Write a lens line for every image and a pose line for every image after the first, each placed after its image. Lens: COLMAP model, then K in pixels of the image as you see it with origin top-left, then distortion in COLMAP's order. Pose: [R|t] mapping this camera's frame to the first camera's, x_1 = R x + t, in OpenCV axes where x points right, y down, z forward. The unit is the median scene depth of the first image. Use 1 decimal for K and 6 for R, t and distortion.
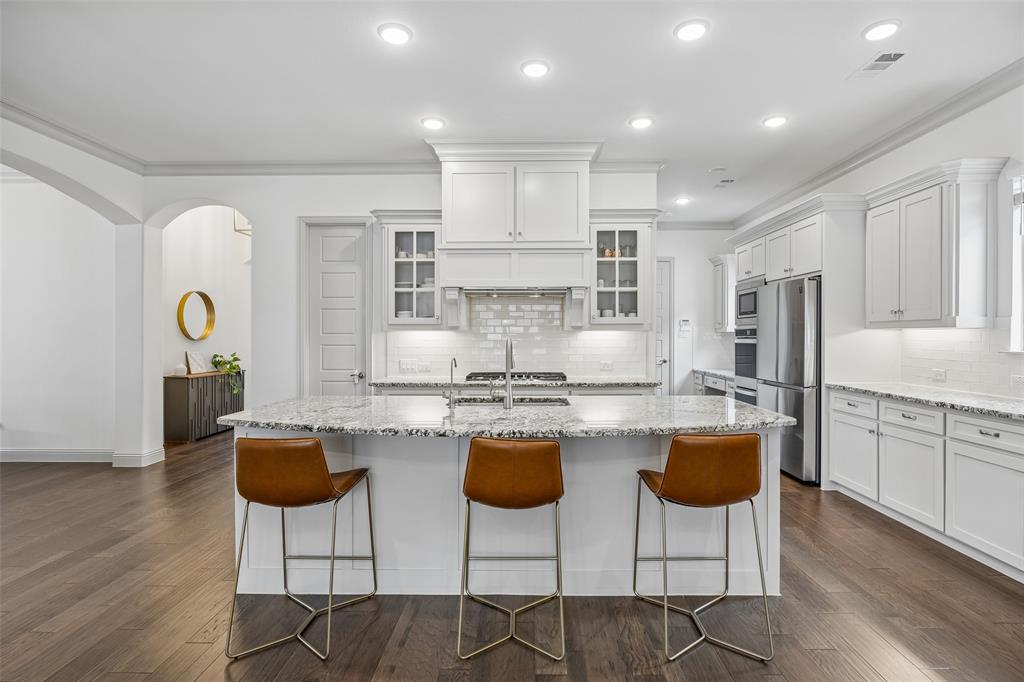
lens RADIAL K [[503.6, 0, 528.0], [0, 503.6, 337.8], [0, 0, 1]] dist [-0.014102, -0.000180]
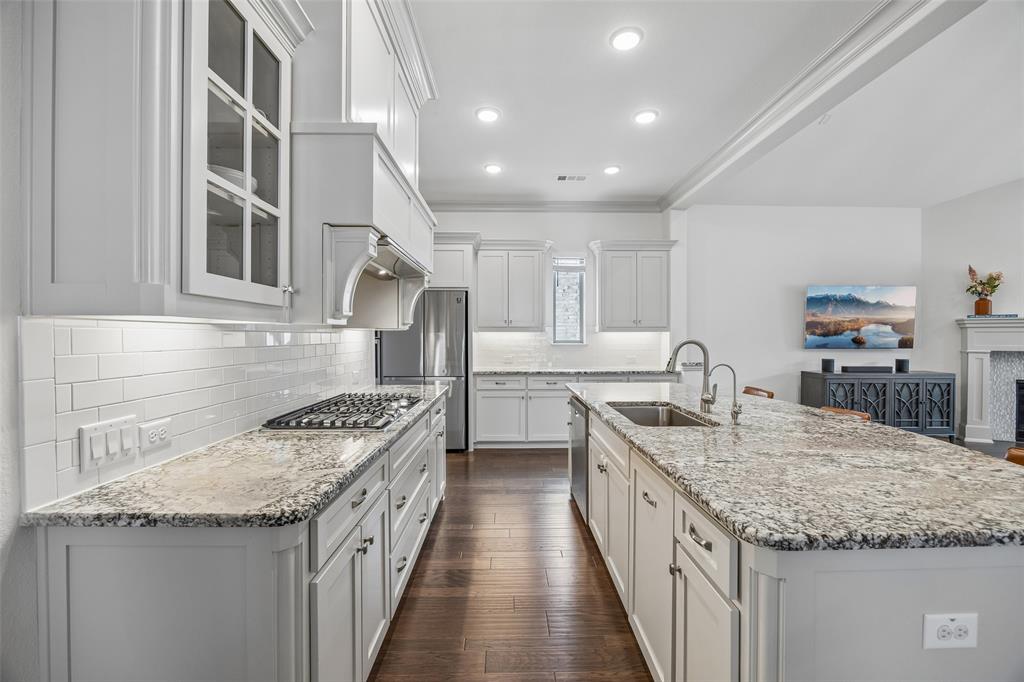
lens RADIAL K [[427.3, 0, 509.9], [0, 427.3, 340.1], [0, 0, 1]] dist [-0.009013, -0.000951]
pose [[-0.012733, -0.008073, 0.999886, -0.476793], [0.004476, 0.999957, 0.008131, -0.002645], [-0.999909, 0.004579, -0.012696, 0.778544]]
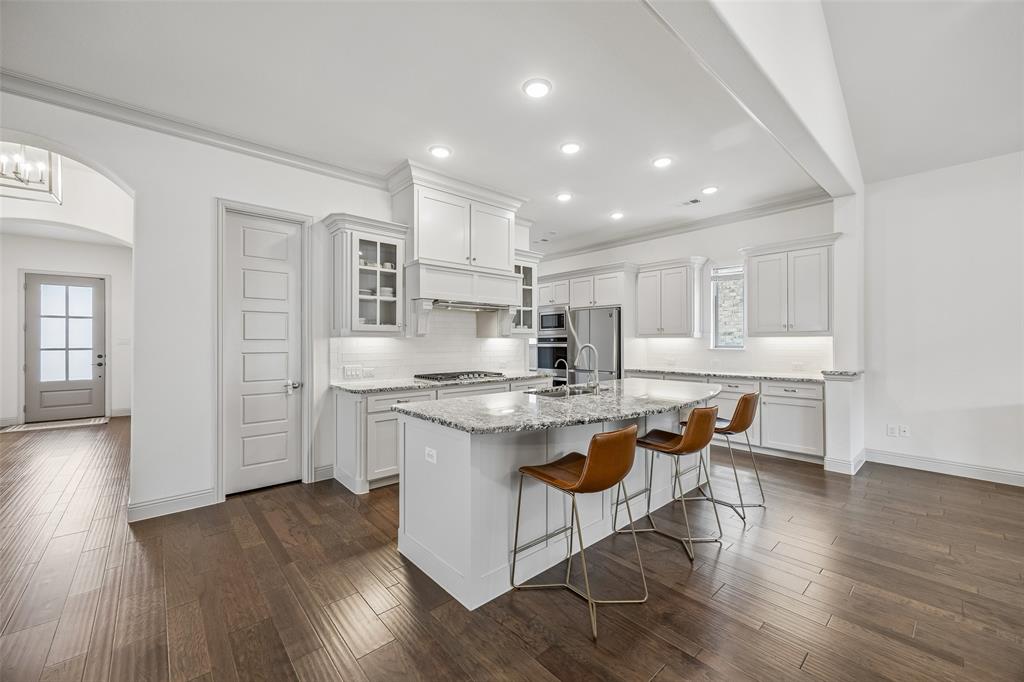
lens RADIAL K [[395.0, 0, 514.8], [0, 395.0, 340.8], [0, 0, 1]] dist [0.001409, 0.000177]
pose [[0.743505, 0.000870, 0.668729, -0.526497], [0.003911, 0.999976, -0.005650, -0.001095], [-0.668719, 0.006816, 0.743484, 0.191771]]
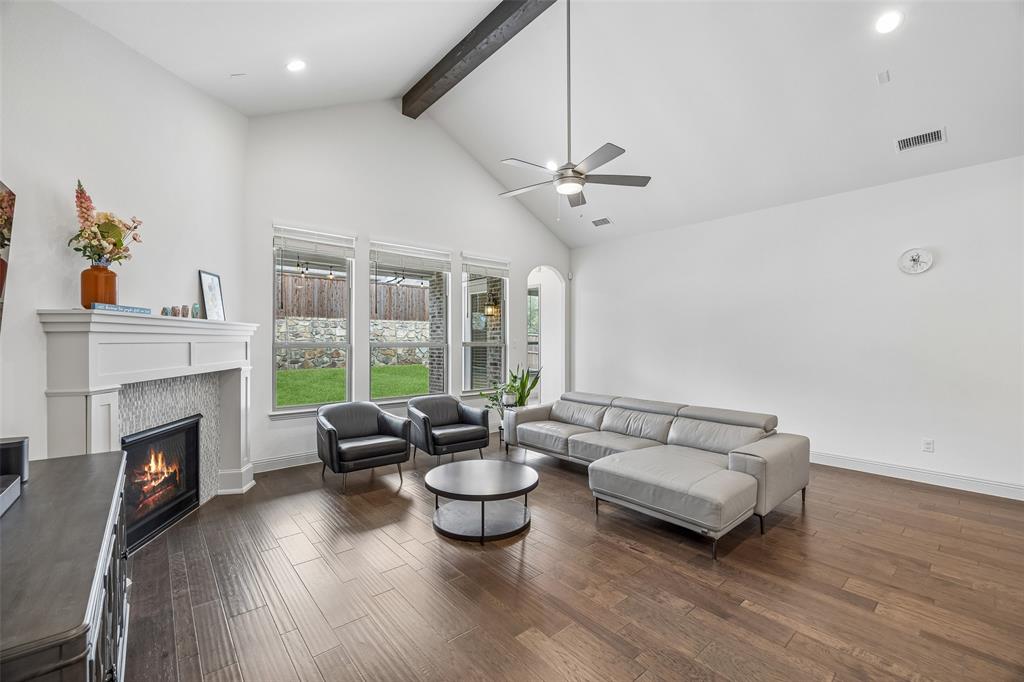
lens RADIAL K [[427.3, 0, 515.6], [0, 427.3, 336.1], [0, 0, 1]] dist [-0.009013, -0.000951]
pose [[-0.743224, -0.005135, -0.669023, 0.534082], [0.001941, 0.999950, -0.009831, -0.011388], [0.669040, -0.008605, -0.743177, 0.231224]]
